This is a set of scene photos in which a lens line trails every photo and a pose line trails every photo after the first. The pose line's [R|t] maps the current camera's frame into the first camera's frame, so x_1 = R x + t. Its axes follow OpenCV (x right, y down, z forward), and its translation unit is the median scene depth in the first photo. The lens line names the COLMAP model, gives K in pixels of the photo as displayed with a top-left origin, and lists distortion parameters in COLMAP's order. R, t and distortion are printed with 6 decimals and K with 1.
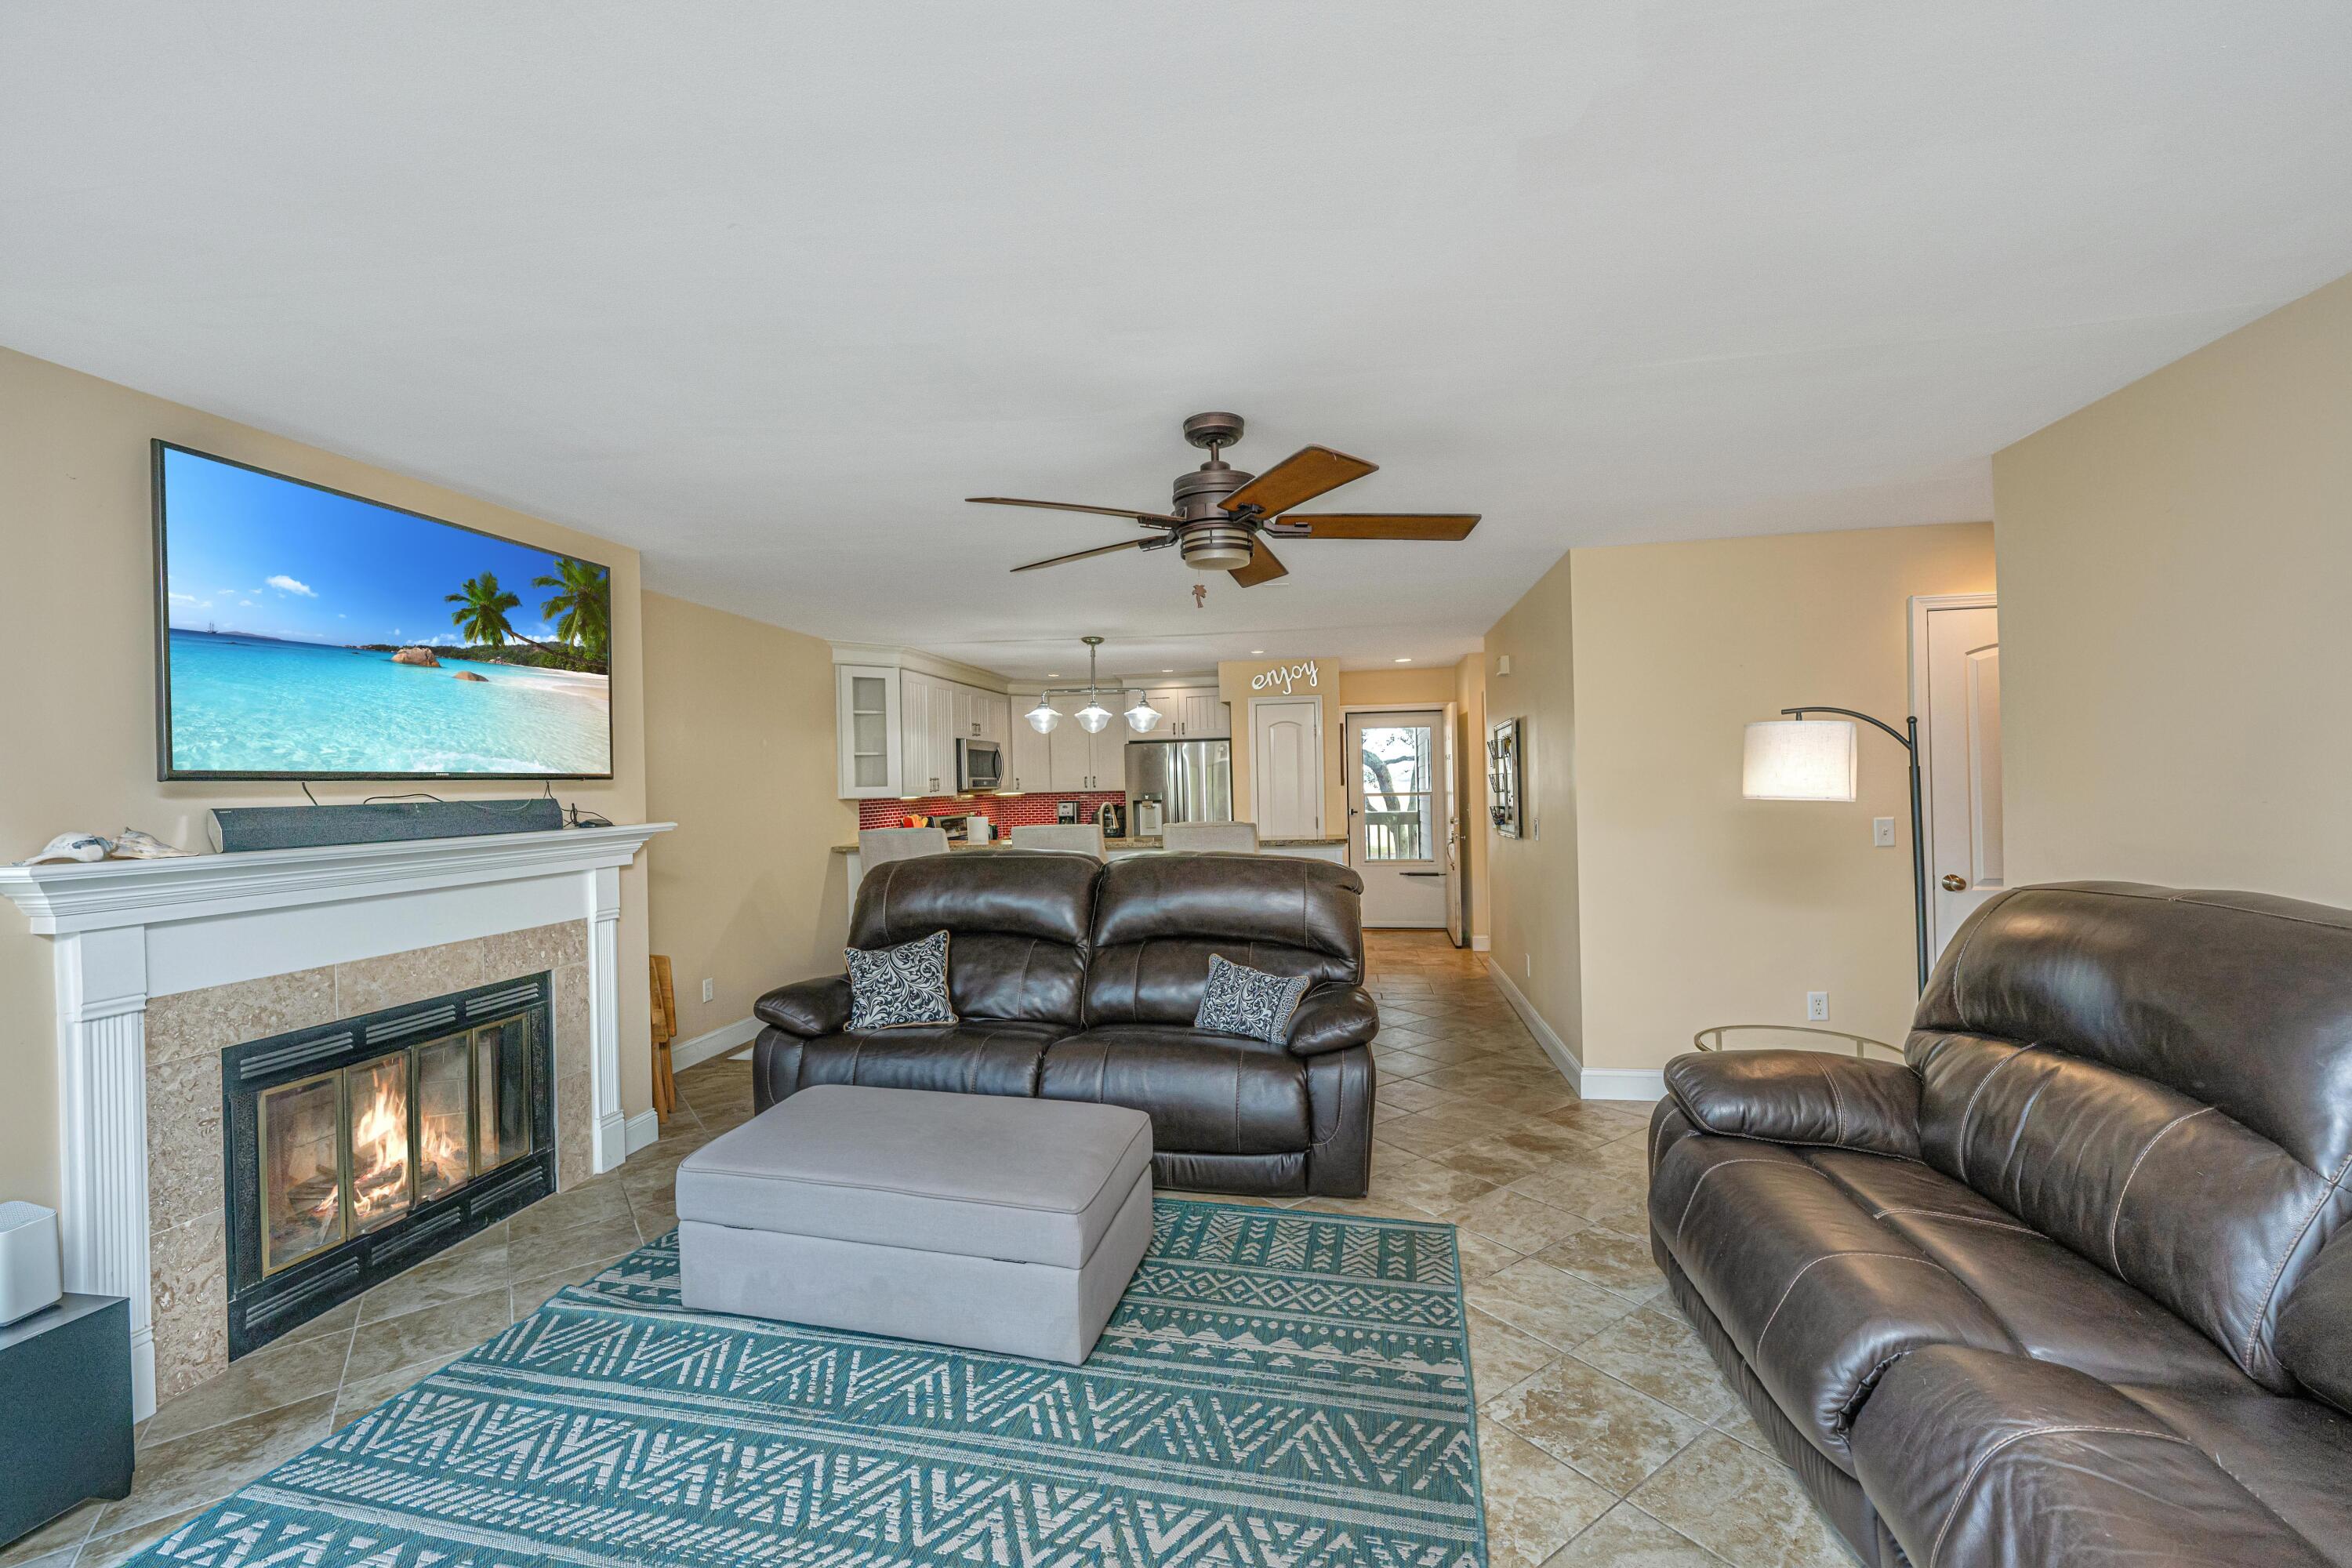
lens RADIAL K [[911.4, 0, 1177.4], [0, 911.4, 796.0], [0, 0, 1]] dist [0.000703, 0.000180]
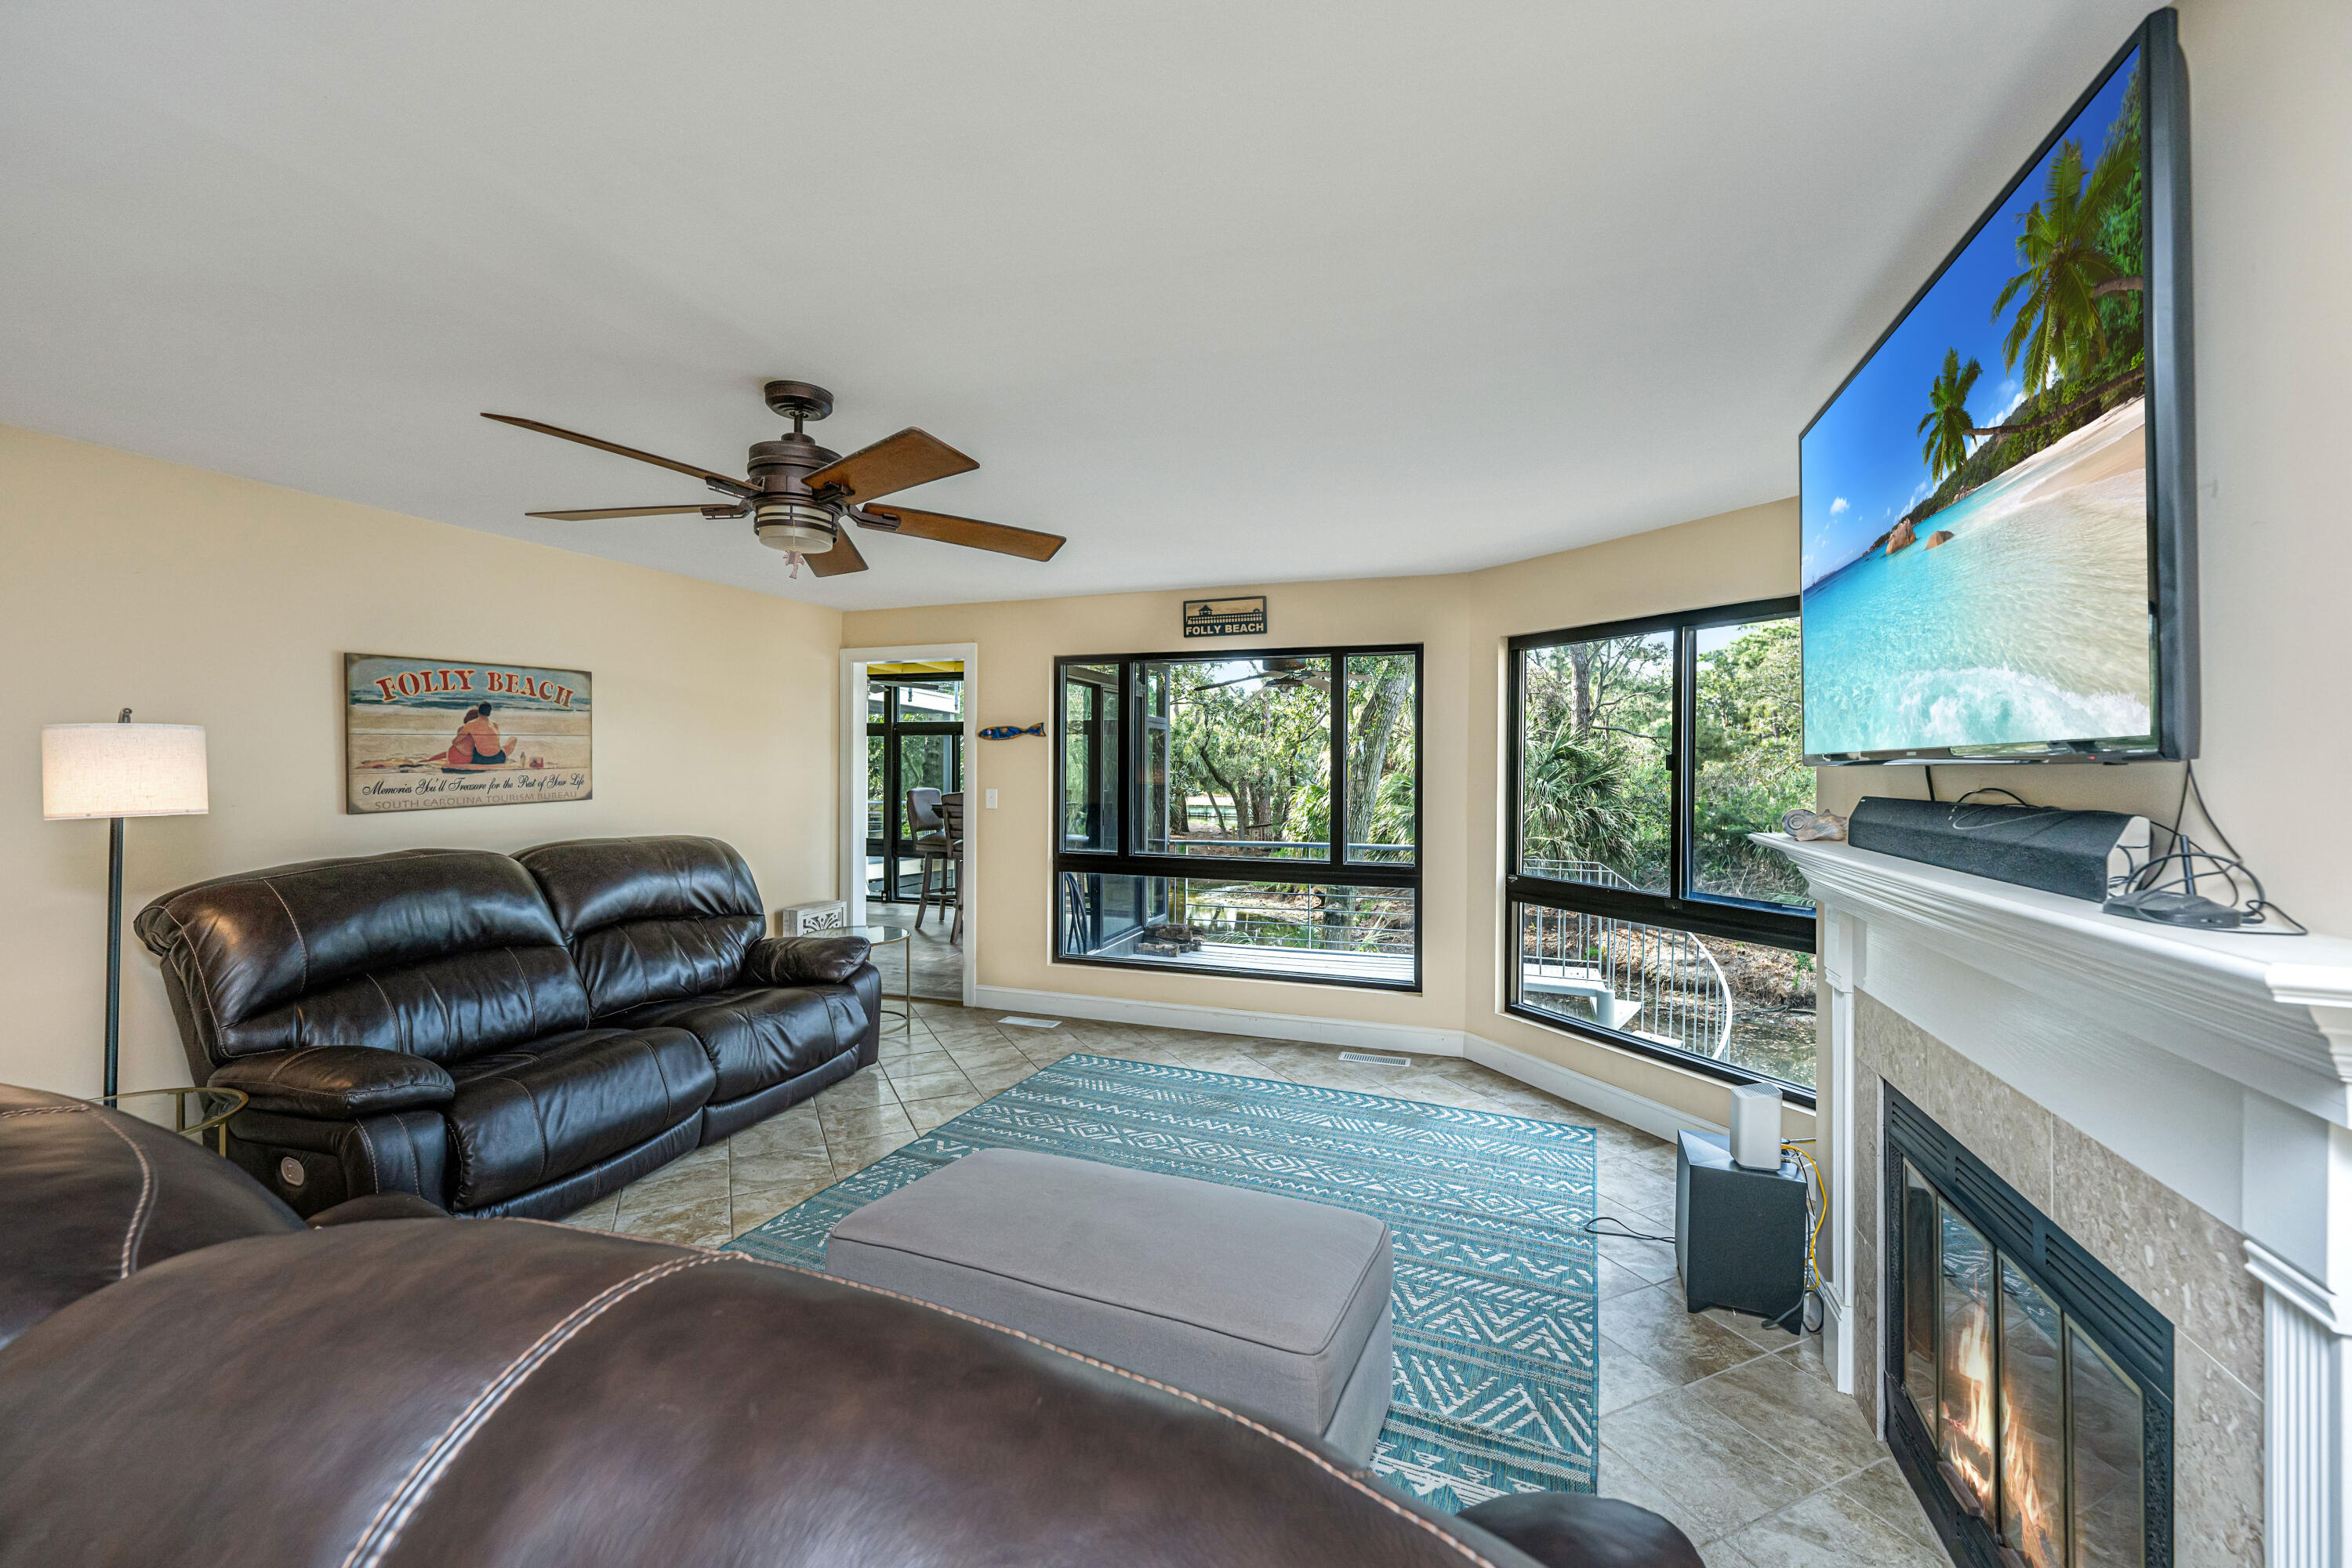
lens RADIAL K [[965.6, 0, 1181.7], [0, 965.6, 778.1], [0, 0, 1]] dist [-0.000696, -0.000139]
pose [[-0.987821, 0.017570, 0.154596, -0.486829], [0.021203, 0.999536, 0.021881, -0.039928], [-0.154140, 0.024892, -0.987735, 1.947307]]
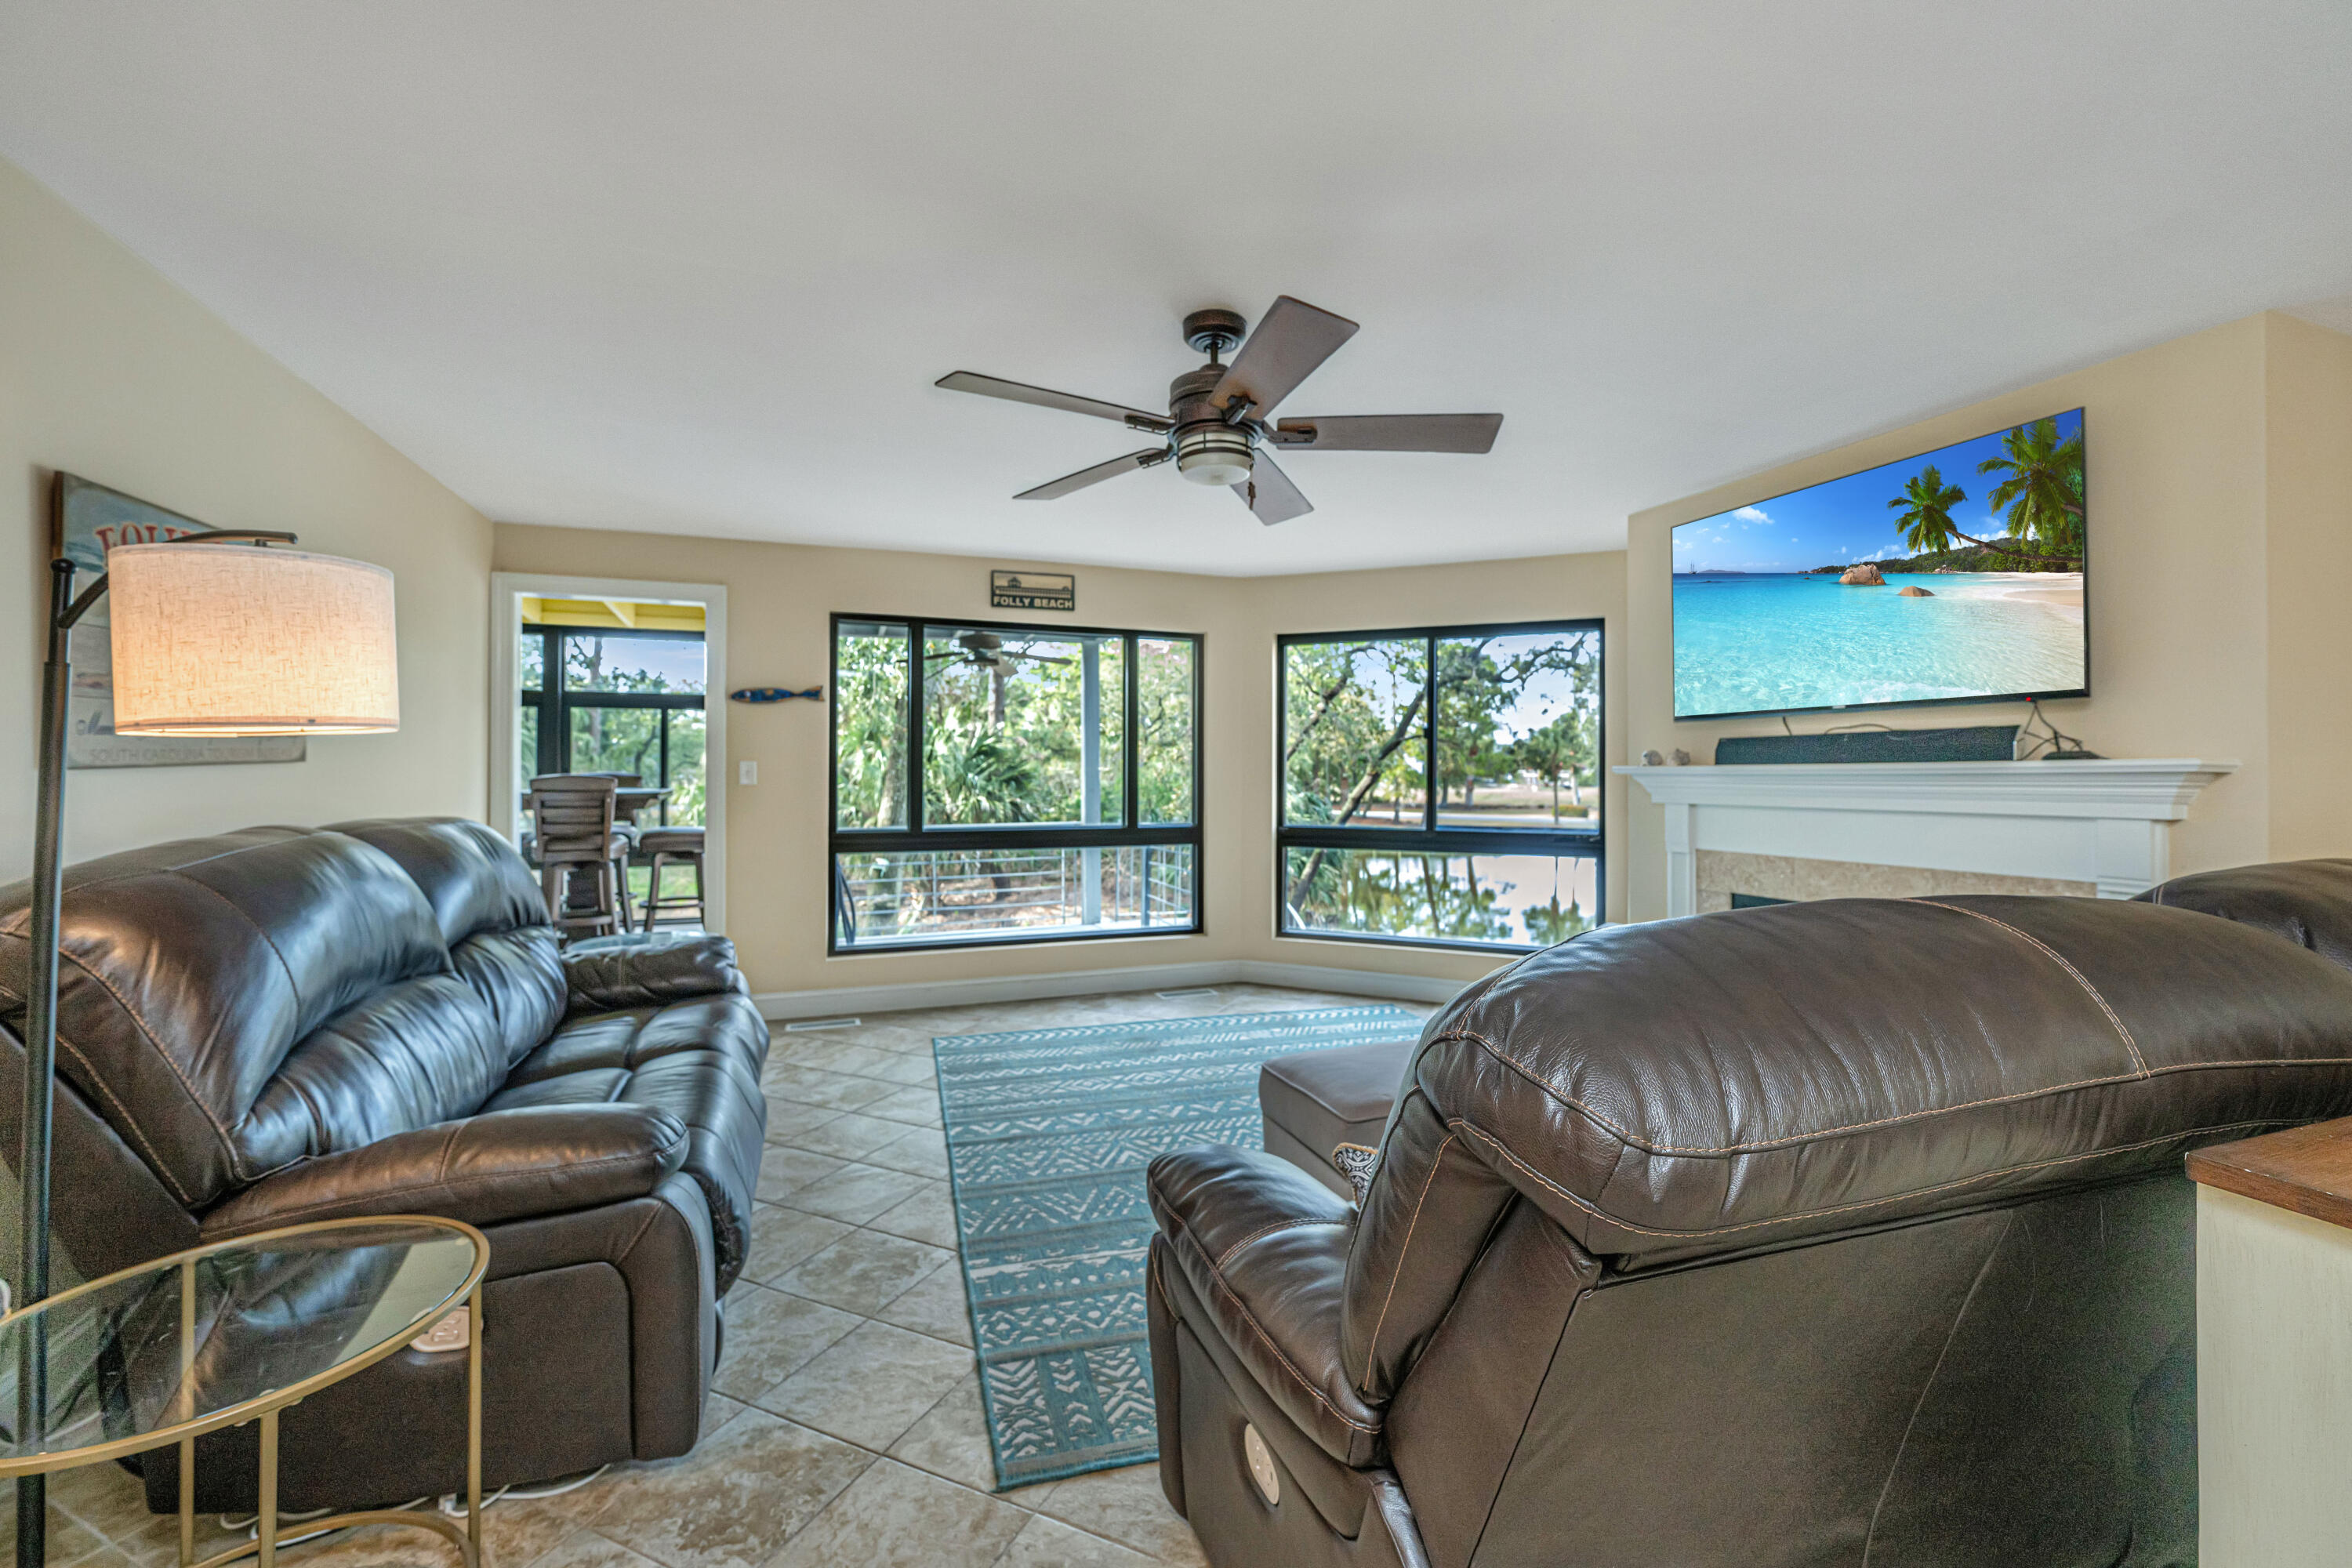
lens RADIAL K [[960.9, 0, 1176.0], [0, 960.9, 784.0], [0, 0, 1]] dist [-0.014745, -0.000063]
pose [[-0.856002, 0.025726, -0.516332, 0.604959], [0.009858, 0.999392, 0.033452, 0.023179], [0.516878, 0.023545, -0.855735, 1.867990]]
